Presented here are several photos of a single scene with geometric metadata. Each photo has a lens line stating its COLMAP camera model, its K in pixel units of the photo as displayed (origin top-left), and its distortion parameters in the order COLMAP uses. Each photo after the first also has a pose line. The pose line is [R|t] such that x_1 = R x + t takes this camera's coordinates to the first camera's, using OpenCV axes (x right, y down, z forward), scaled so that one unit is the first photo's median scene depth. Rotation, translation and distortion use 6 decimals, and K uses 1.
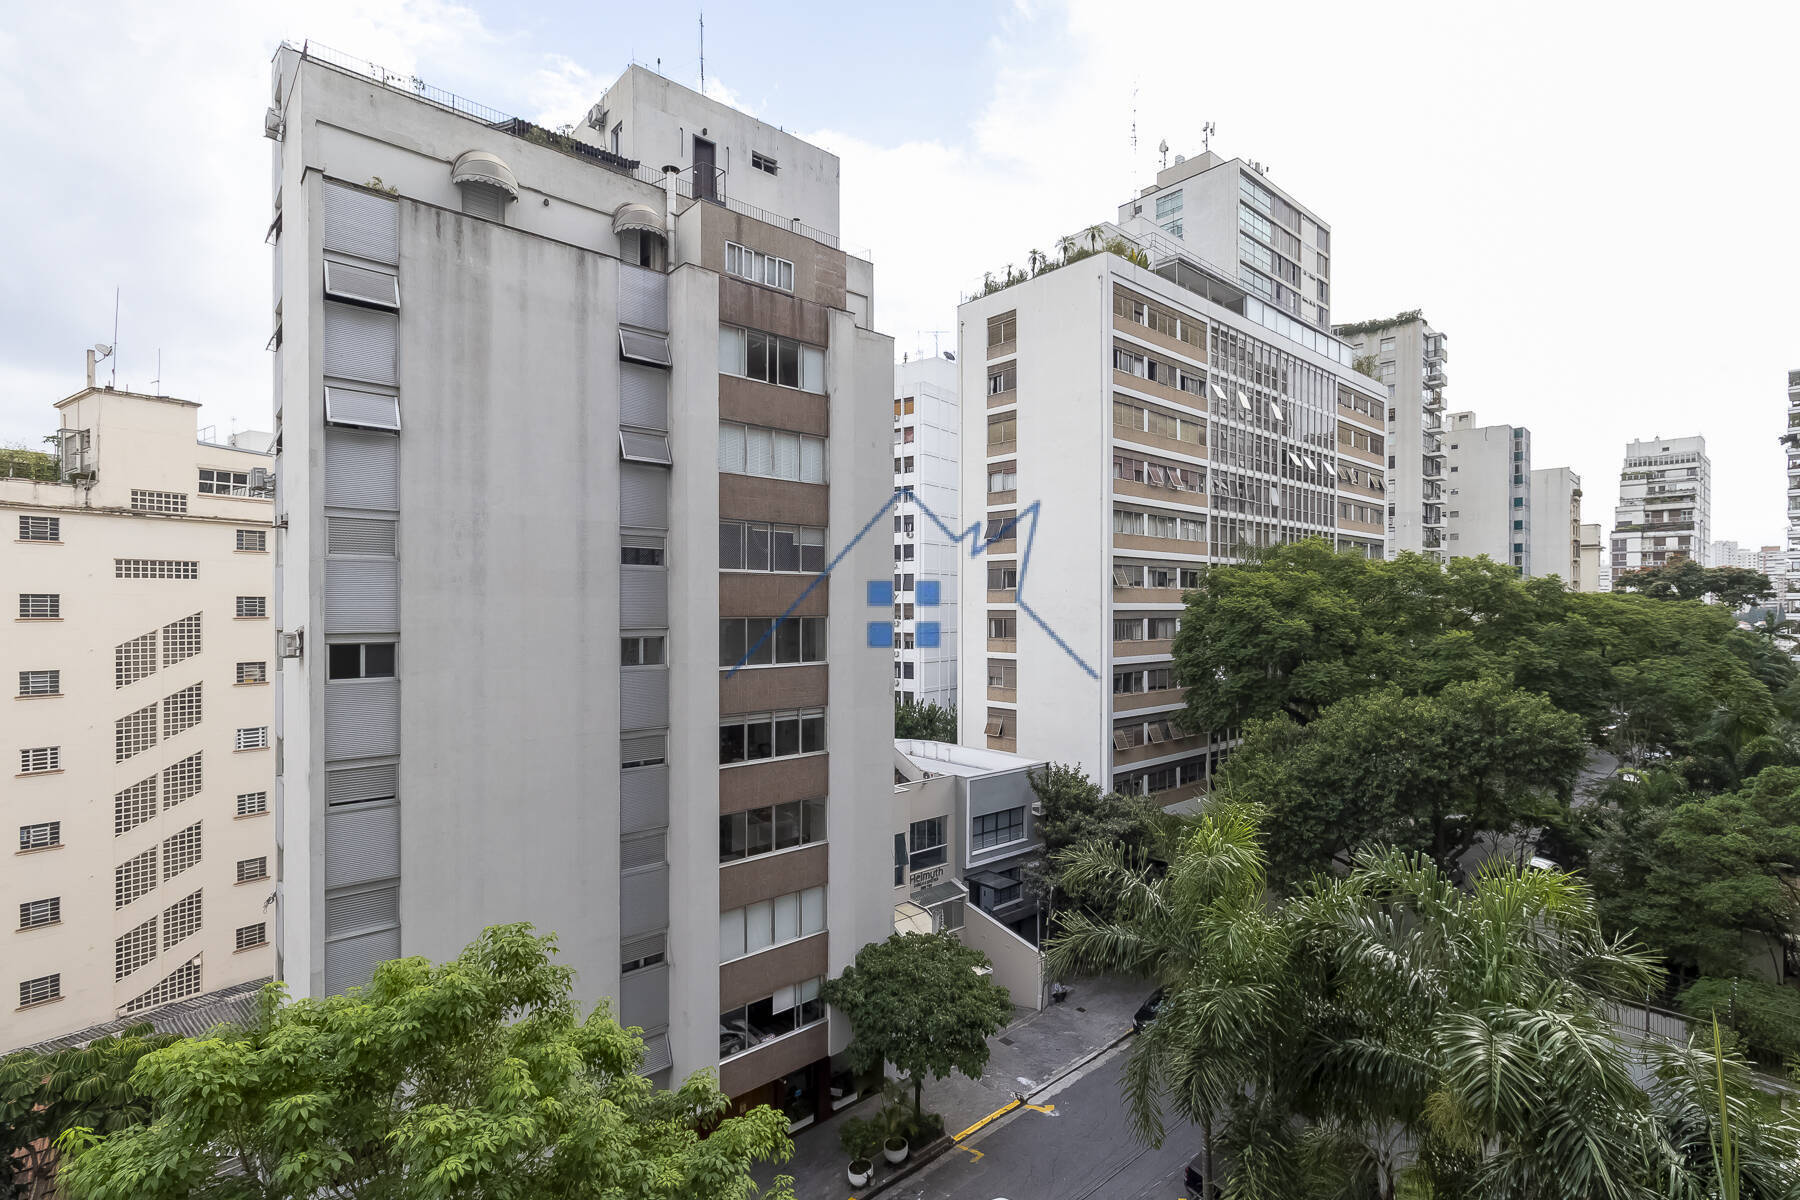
lens RADIAL K [[919.1, 0, 897.5], [0, 919.1, 612.1], [0, 0, 1]] dist [-0.002809, 0.002487]
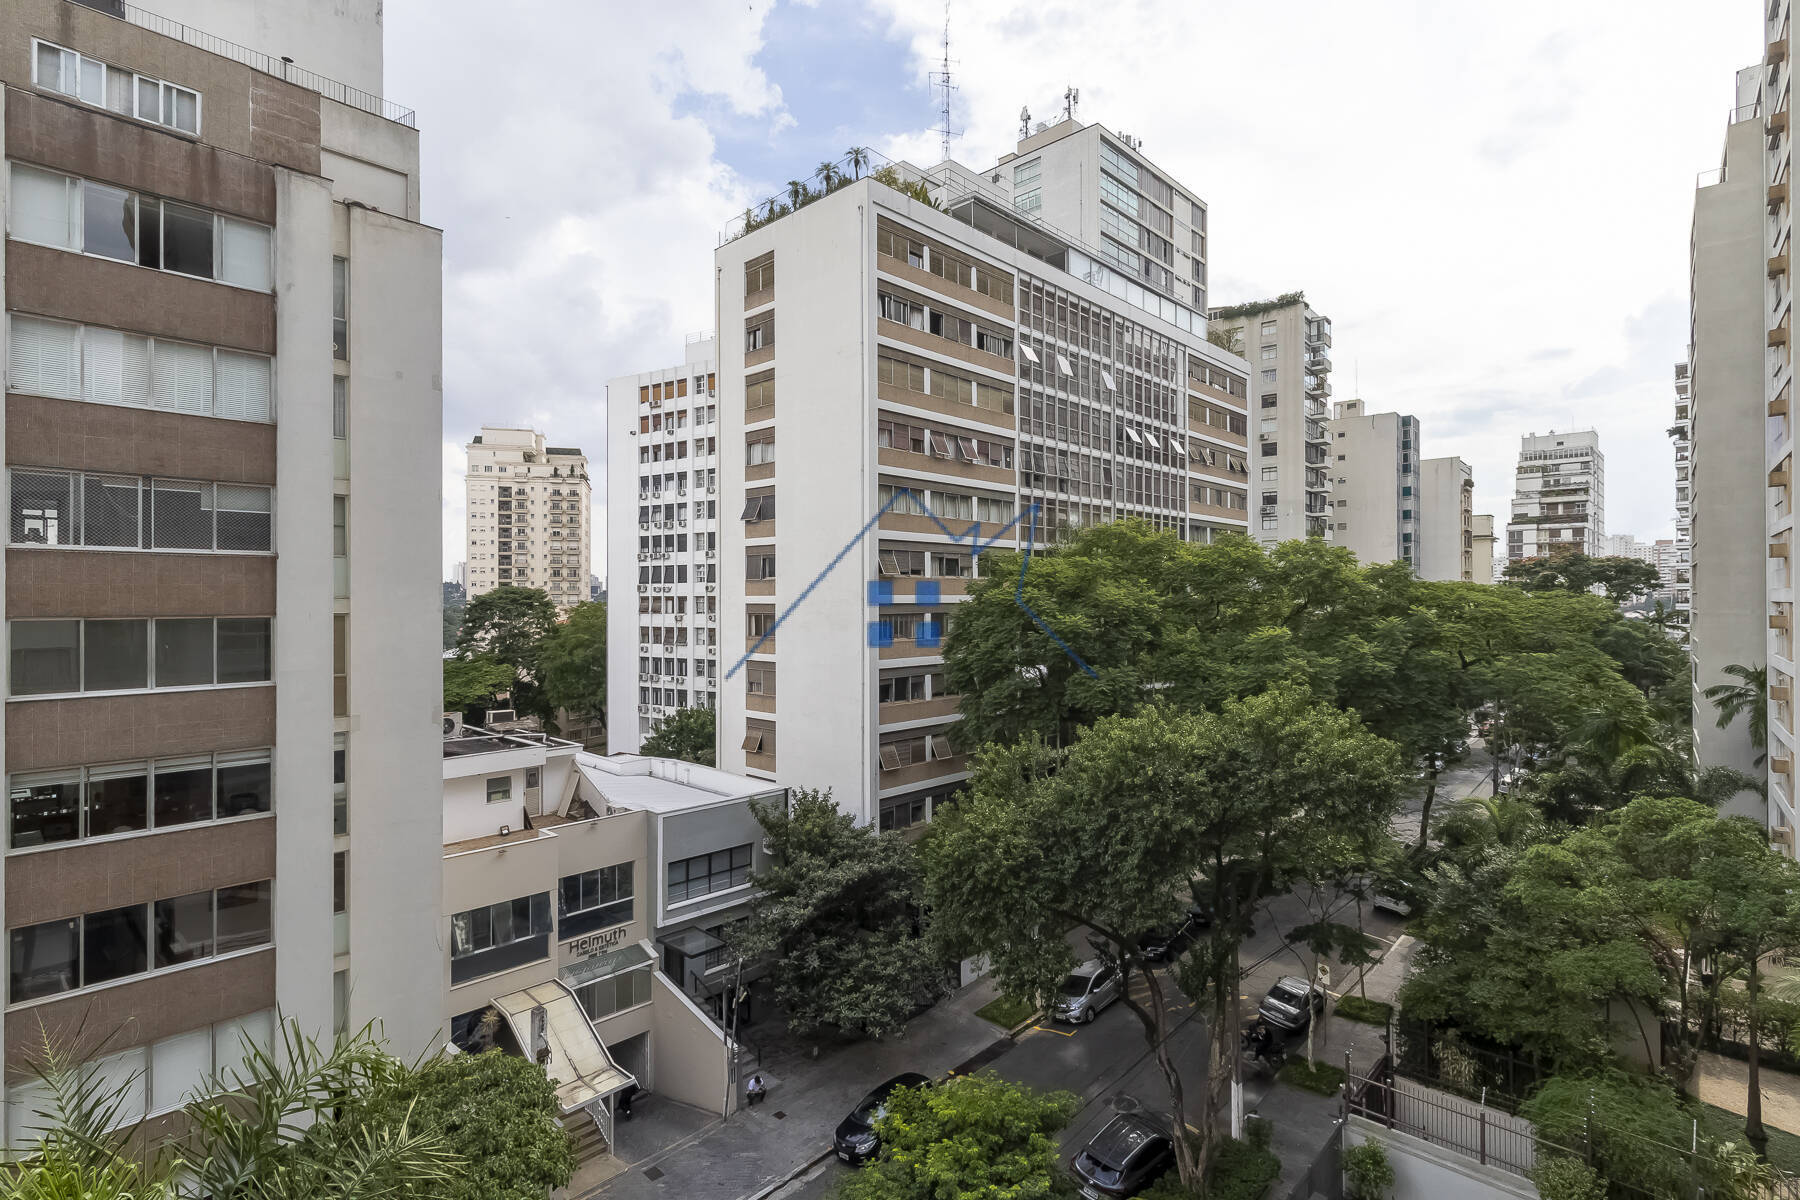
lens RADIAL K [[830.5, 0, 915.8], [0, 830.5, 596.1], [0, 0, 1]] dist [0.000429, 0.000602]
pose [[0.999728, -0.002556, 0.023185, 0.249477], [0.002764, 0.999956, -0.008955, -0.001952], [-0.023161, 0.009017, 0.999691, 0.238157]]
